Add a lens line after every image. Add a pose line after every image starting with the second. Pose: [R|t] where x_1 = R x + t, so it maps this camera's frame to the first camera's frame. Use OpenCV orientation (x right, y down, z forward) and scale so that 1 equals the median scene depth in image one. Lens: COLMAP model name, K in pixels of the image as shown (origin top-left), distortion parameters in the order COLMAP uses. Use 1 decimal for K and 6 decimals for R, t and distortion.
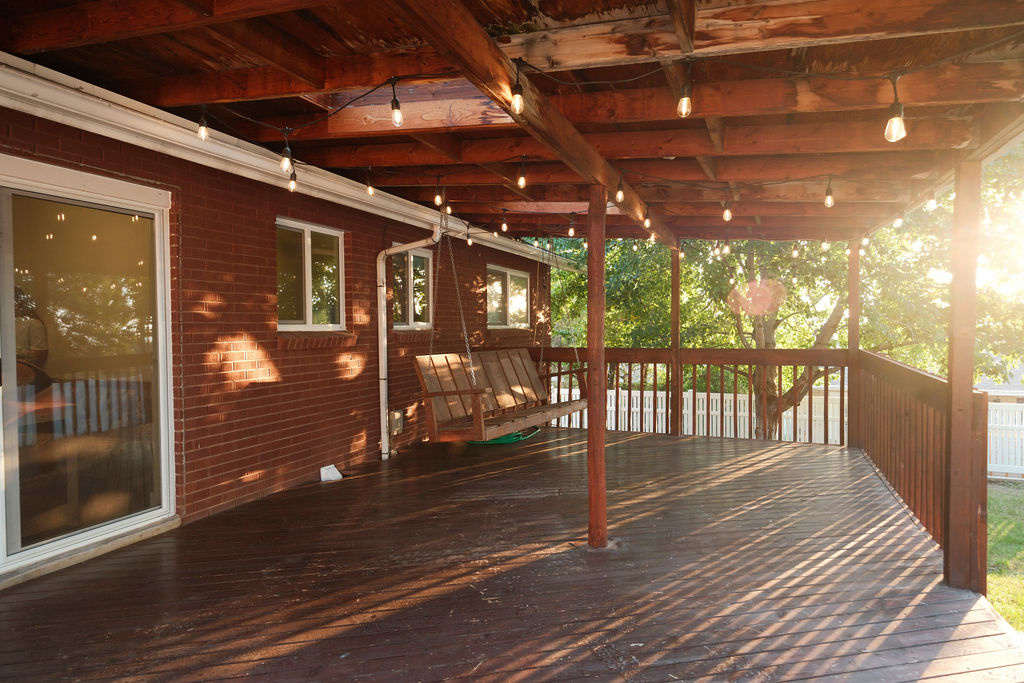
lens RADIAL K [[565.5, 0, 510.8], [0, 565.5, 341.9], [0, 0, 1]] dist [-0.000463, -0.000266]
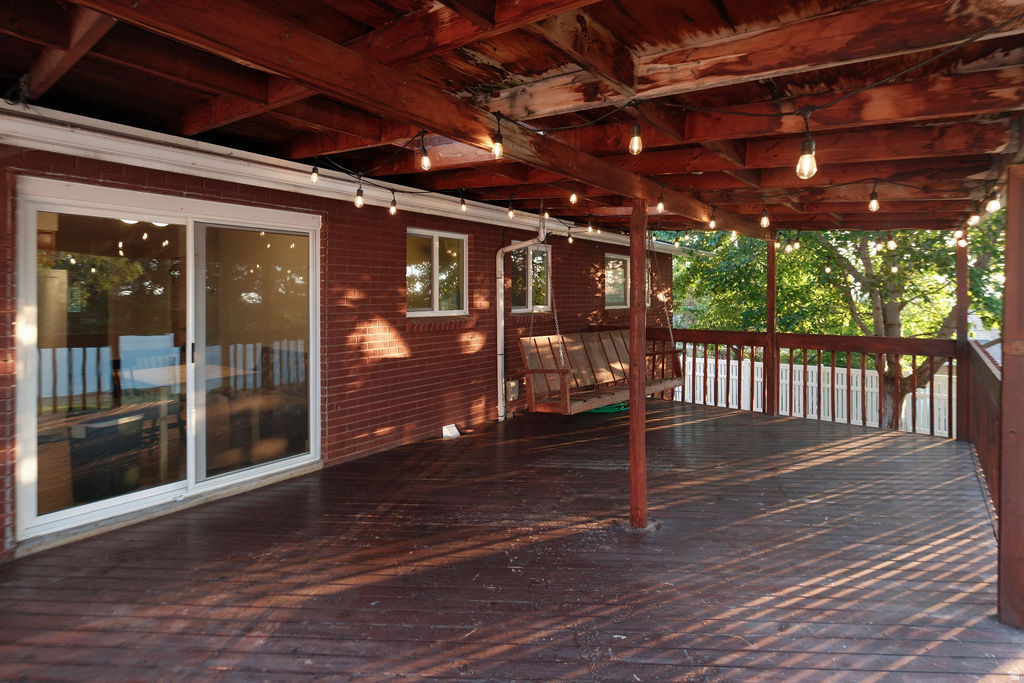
lens RADIAL K [[478.5, 0, 533.9], [0, 478.5, 300.8], [0, 0, 1]] dist [-0.008416, 0.000552]
pose [[0.968561, 0.007659, -0.248657, 0.189959], [-0.013561, 0.999665, -0.022033, -0.053278], [0.248405, 0.024713, 0.968341, 0.044194]]
